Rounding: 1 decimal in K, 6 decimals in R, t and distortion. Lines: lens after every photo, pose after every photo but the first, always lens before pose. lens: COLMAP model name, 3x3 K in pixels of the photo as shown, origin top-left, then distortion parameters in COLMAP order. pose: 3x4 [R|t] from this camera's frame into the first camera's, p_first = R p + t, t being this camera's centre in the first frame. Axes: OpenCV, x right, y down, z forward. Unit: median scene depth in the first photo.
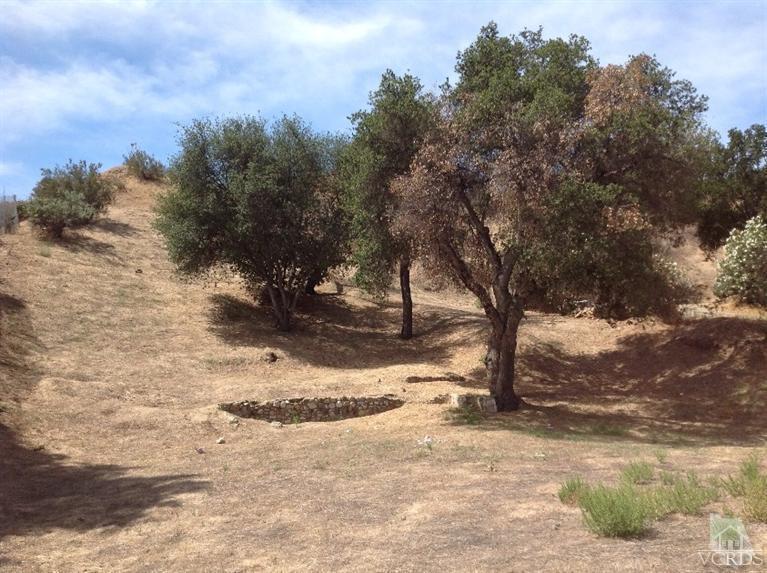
lens RADIAL K [[733.3, 0, 383.5], [0, 733.3, 286.5], [0, 0, 1]] dist [0.157518, -0.419873]
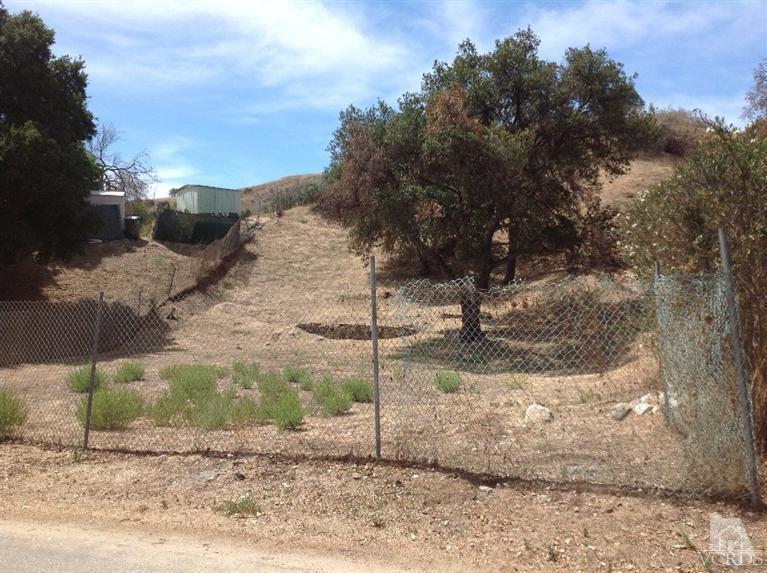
lens RADIAL K [[739.3, 0, 380.6], [0, 739.3, 302.4], [0, 0, 1]] dist [0.145054, -0.345052]
pose [[0.786203, 0.041091, -0.616600, 0.717377], [0.032602, 0.993639, 0.107787, -0.044107], [0.617107, -0.104845, 0.779863, -0.116490]]
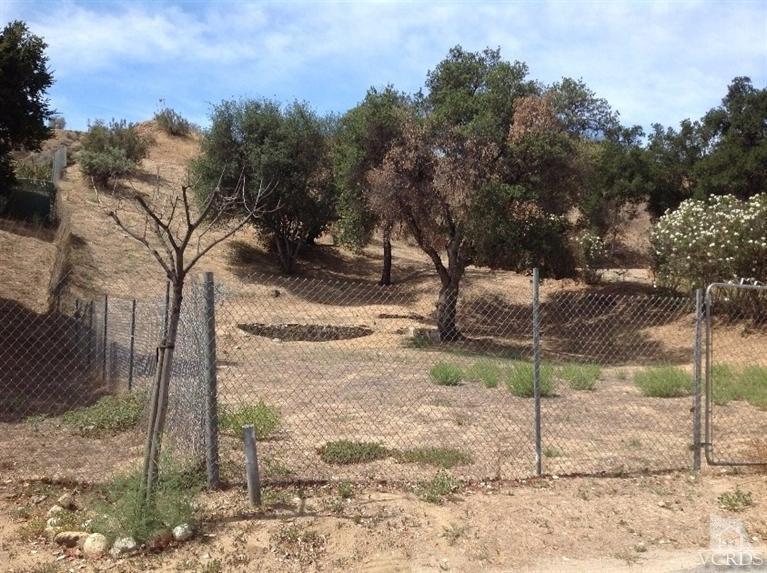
lens RADIAL K [[711.1, 0, 397.3], [0, 711.1, 277.5], [0, 0, 1]] dist [0.144948, -0.412215]
pose [[0.998329, 0.055079, 0.017506, 0.035714], [-0.056017, 0.996711, 0.058565, -0.016666], [-0.014222, -0.059448, 0.998130, -0.245806]]
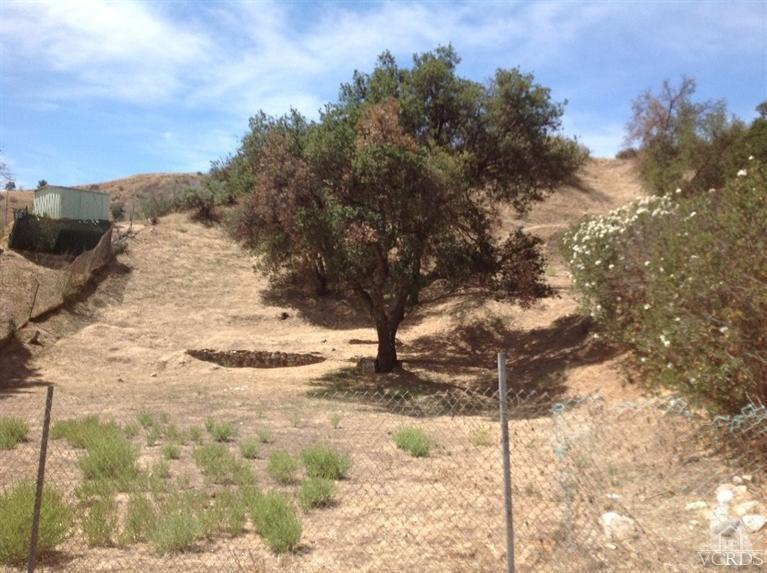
lens RADIAL K [[733.3, 0, 383.5], [0, 733.3, 286.5], [0, 0, 1]] dist [0.157518, -0.419873]
pose [[0.894244, 0.040550, -0.445740, 0.588834], [-0.003606, 0.996508, 0.083420, -0.066130], [0.447566, -0.072991, 0.891267, -0.079695]]
